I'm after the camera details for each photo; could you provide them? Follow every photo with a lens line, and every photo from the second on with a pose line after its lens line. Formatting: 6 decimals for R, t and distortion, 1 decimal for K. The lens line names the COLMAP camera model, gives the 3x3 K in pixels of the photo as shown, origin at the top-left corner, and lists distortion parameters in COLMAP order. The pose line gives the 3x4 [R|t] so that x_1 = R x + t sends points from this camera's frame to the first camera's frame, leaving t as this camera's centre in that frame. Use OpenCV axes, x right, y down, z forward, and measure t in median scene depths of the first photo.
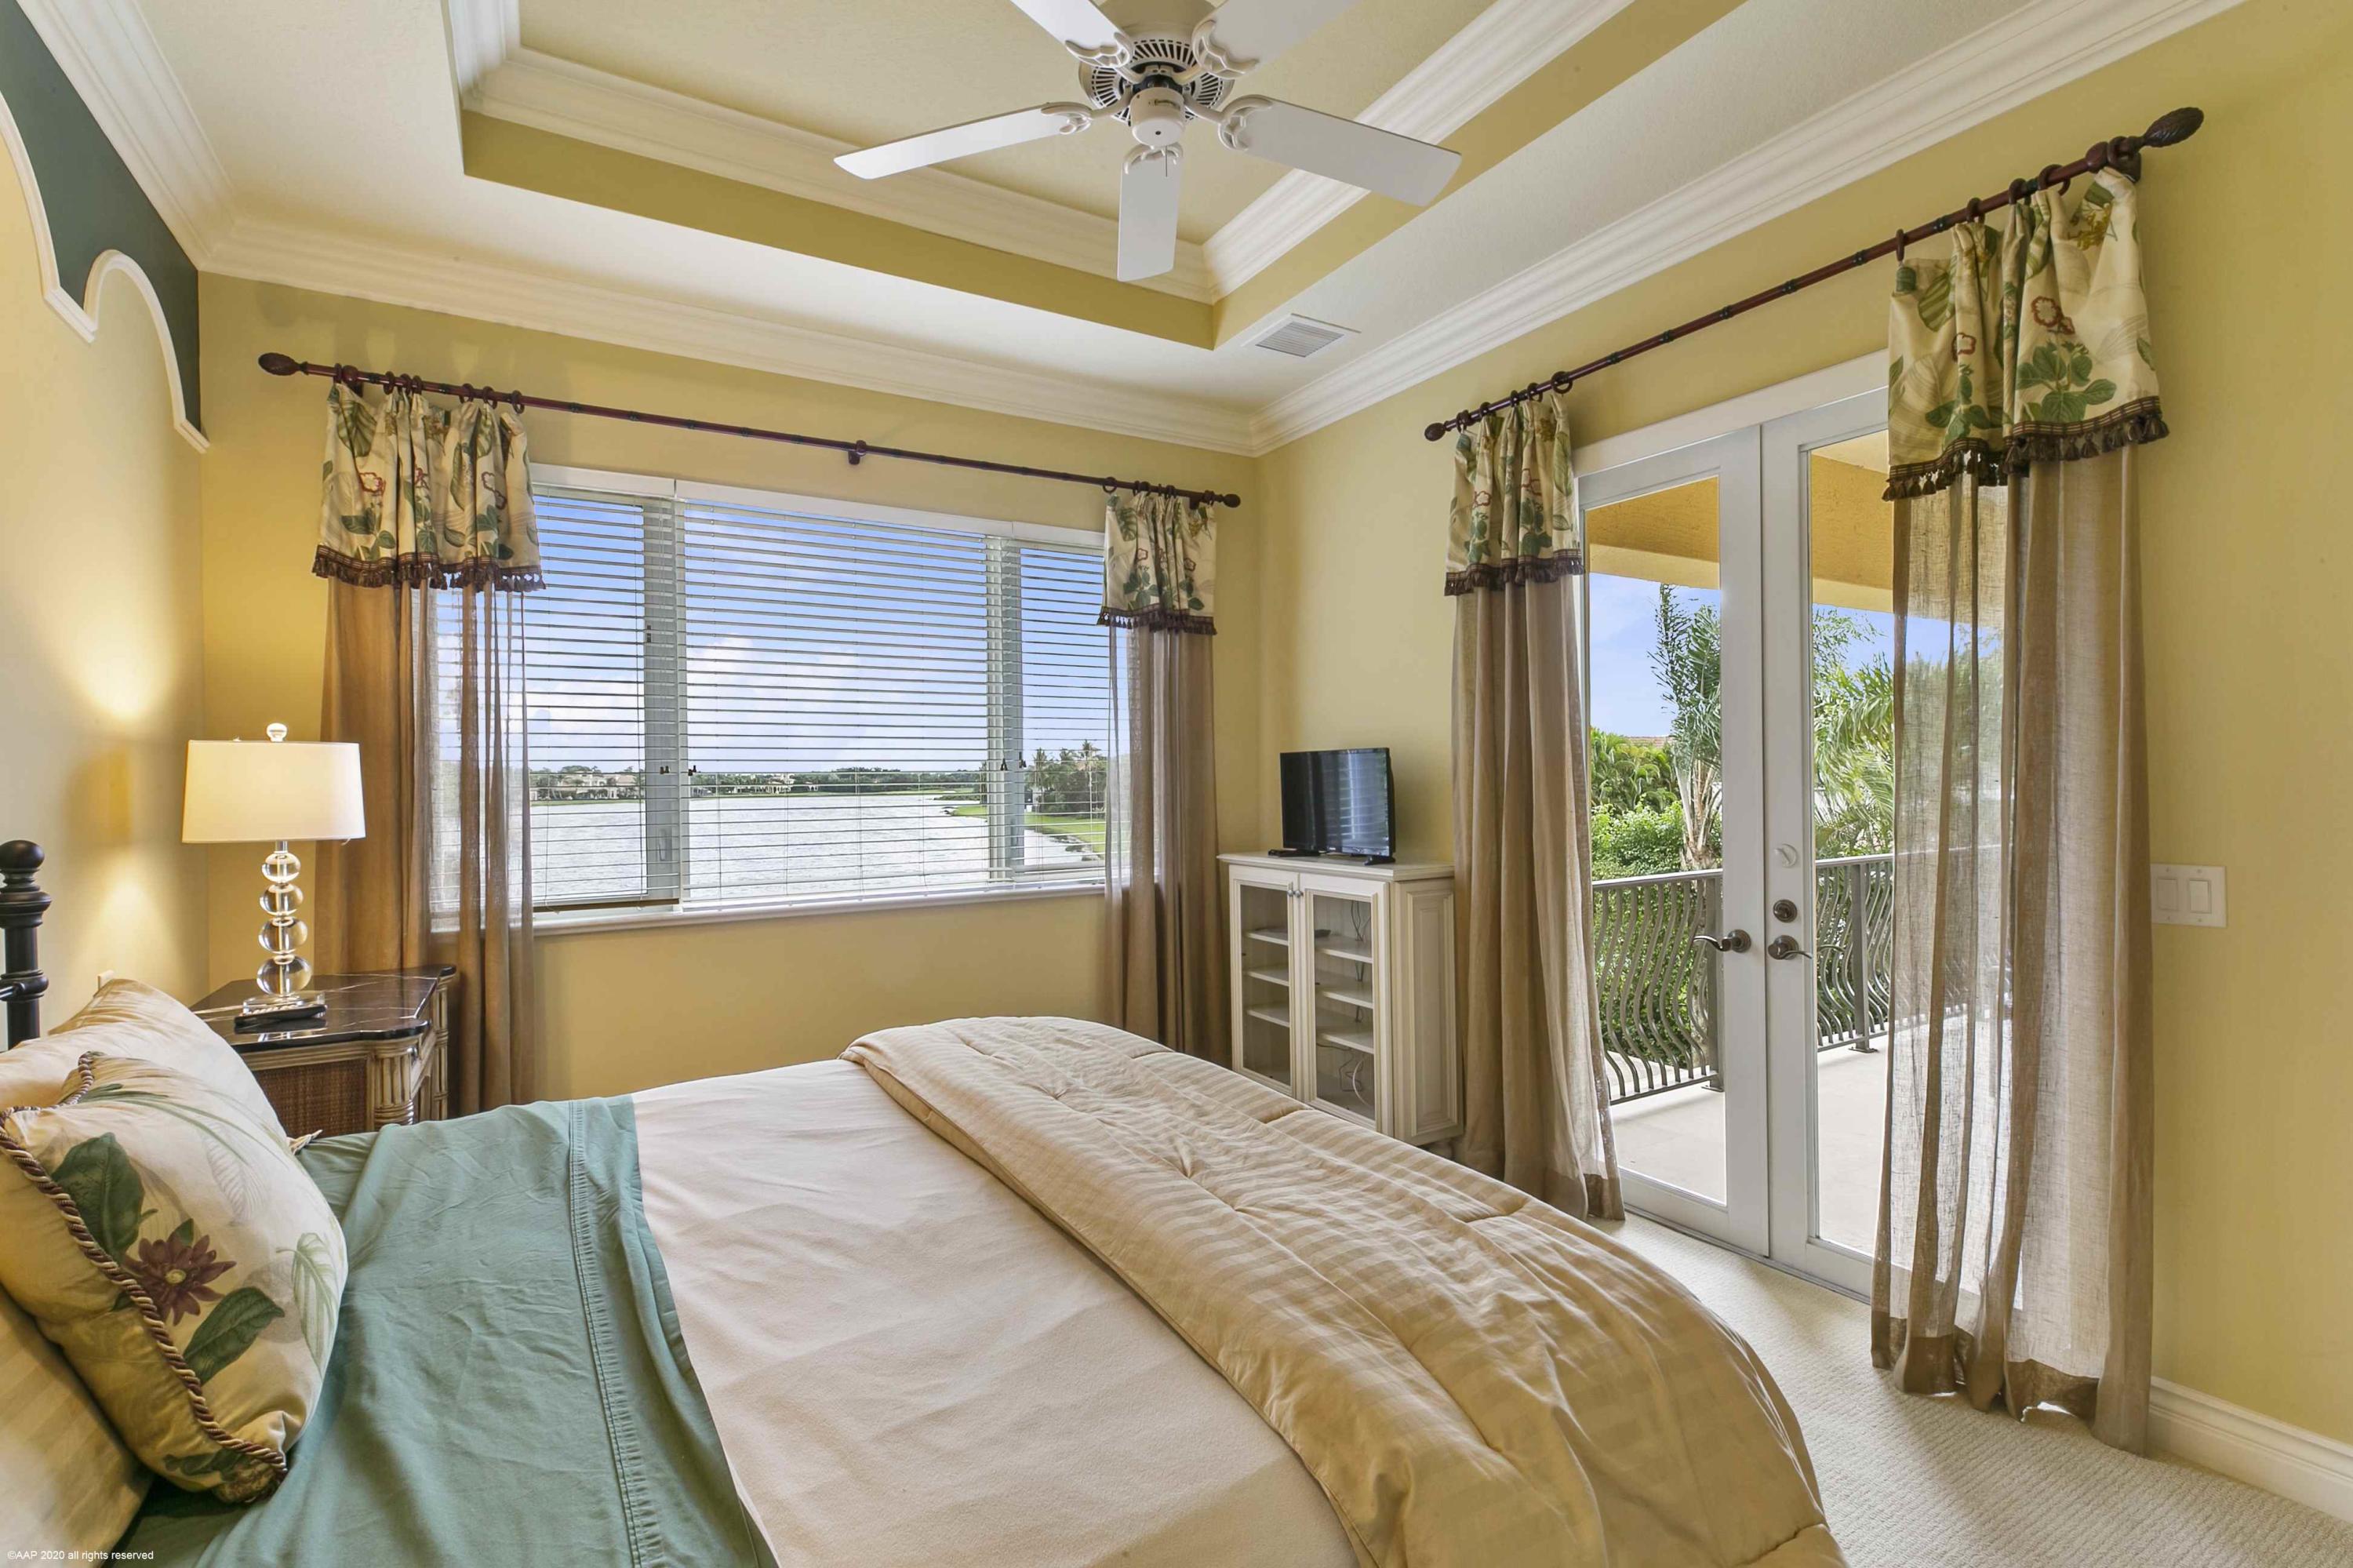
lens RADIAL K [[1065.1, 0, 1176.5], [0, 1065.1, 784.0], [0, 0, 1]] dist [0.009740, 0.000296]
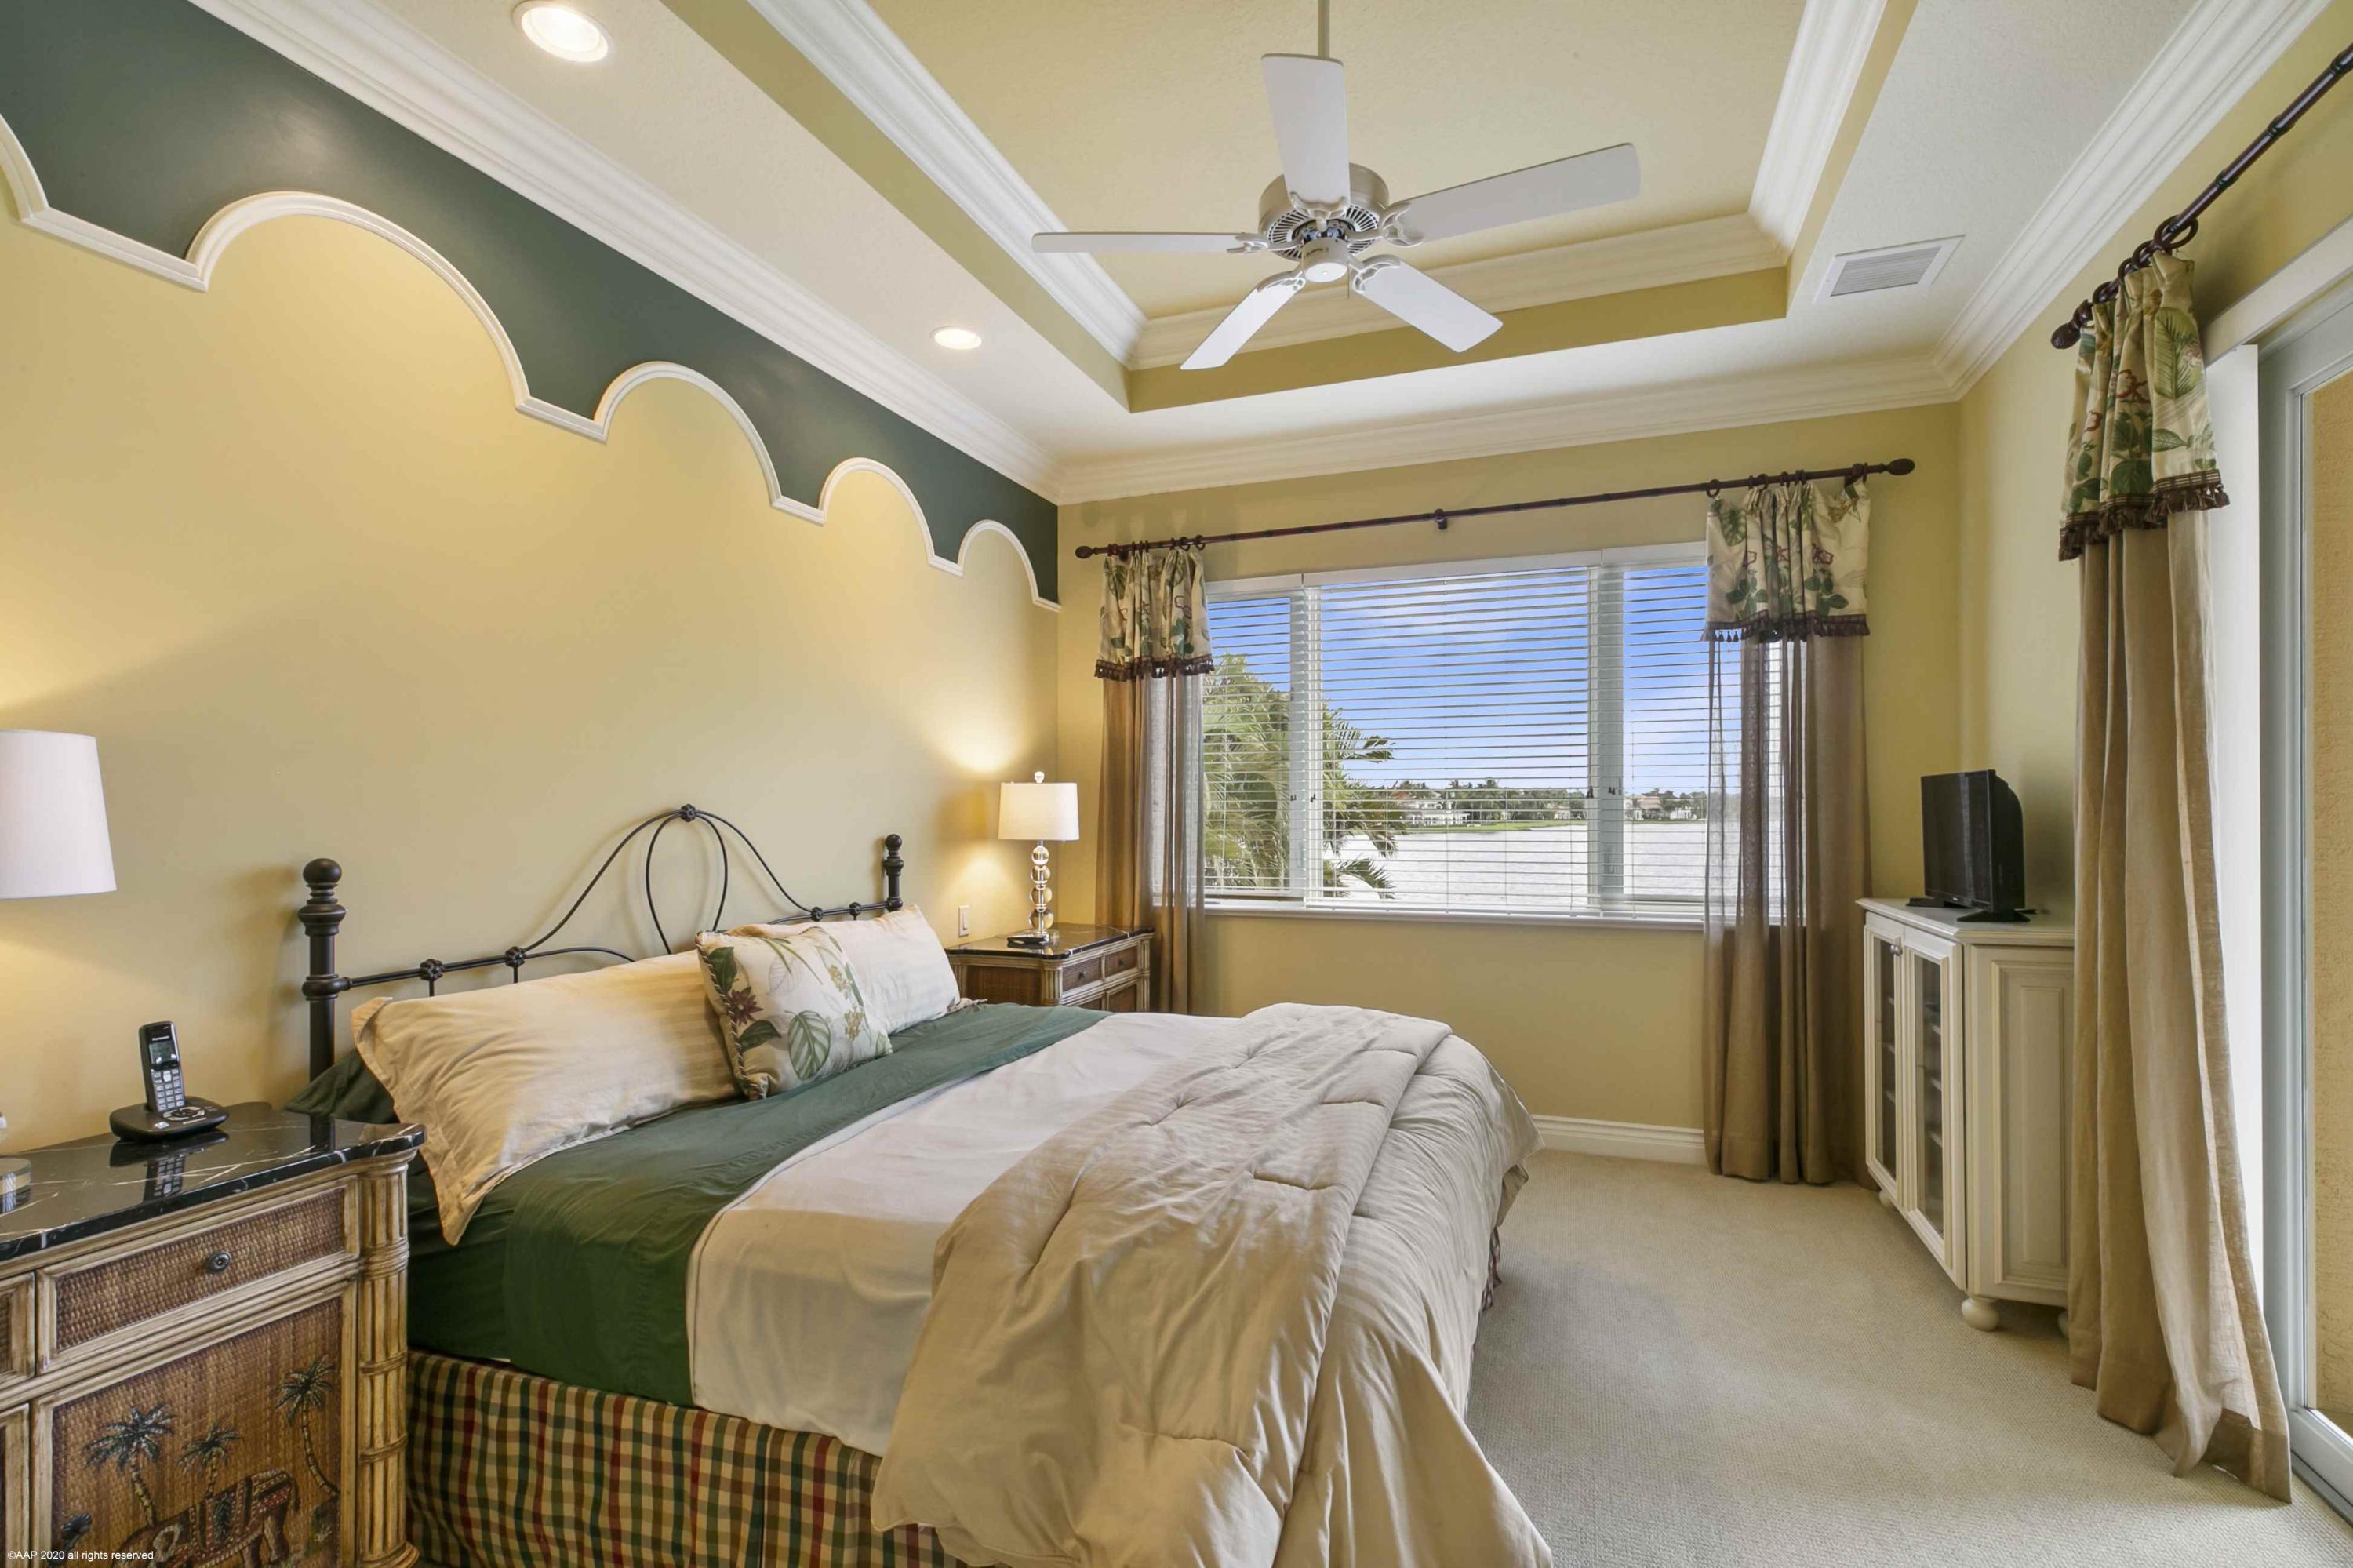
lens RADIAL K [[1084.9, 0, 1173.9], [0, 1084.9, 807.2], [0, 0, 1]] dist [0.011135, 0.000099]
pose [[0.622407, 0.008638, -0.782646, 0.512118], [-0.007412, 0.999959, 0.005142, -0.008287], [0.782659, 0.002601, 0.622446, 0.065635]]
